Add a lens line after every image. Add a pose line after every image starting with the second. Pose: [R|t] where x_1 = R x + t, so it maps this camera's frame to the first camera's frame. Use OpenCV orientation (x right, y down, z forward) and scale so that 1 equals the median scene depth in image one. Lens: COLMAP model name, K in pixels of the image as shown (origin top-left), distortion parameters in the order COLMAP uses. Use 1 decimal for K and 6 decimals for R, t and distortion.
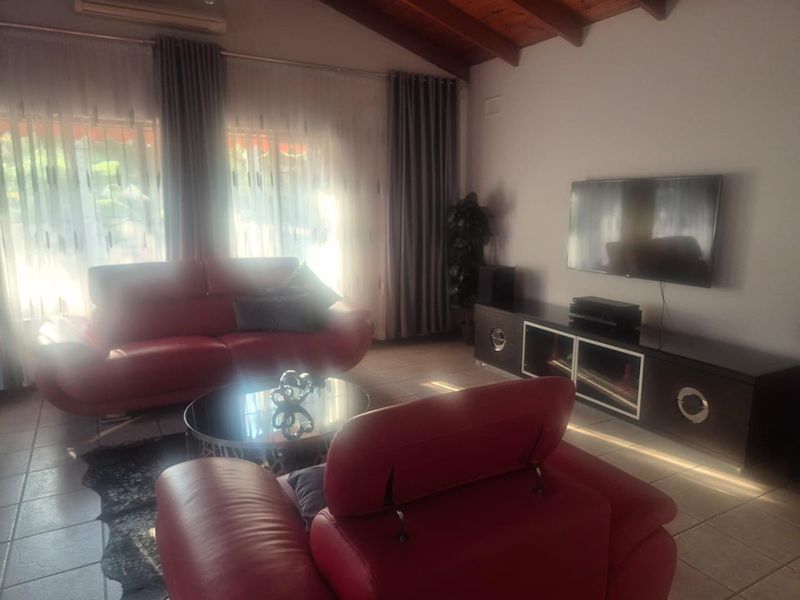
lens RADIAL K [[529.5, 0, 400.0], [0, 529.5, 300.0], [0, 0, 1]] dist [0.027751, -0.002043]
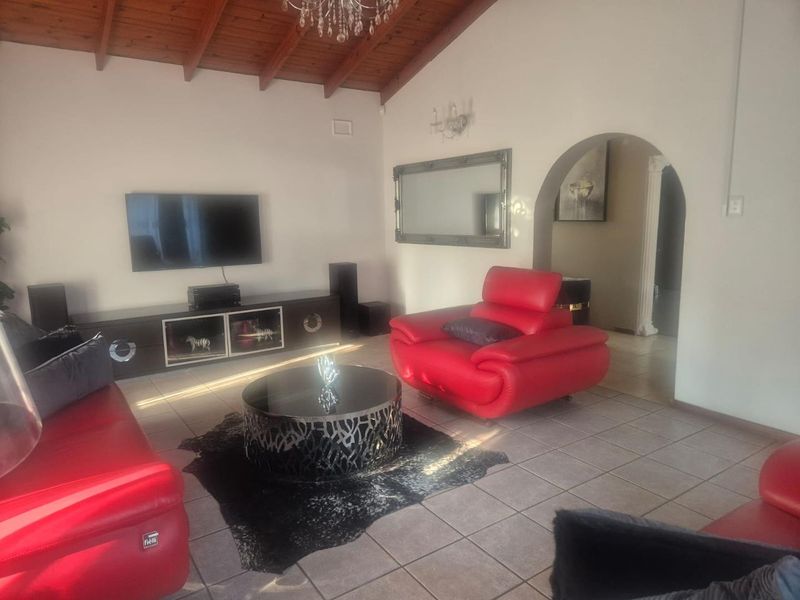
lens RADIAL K [[529.5, 0, 400.0], [0, 529.5, 300.0], [0, 0, 1]] dist [0.027751, -0.002043]
pose [[-0.098061, -0.162401, 0.981840, -1.090653], [0.194617, 0.964416, 0.178956, -0.122201], [-0.975965, 0.208632, -0.062966, 0.736476]]
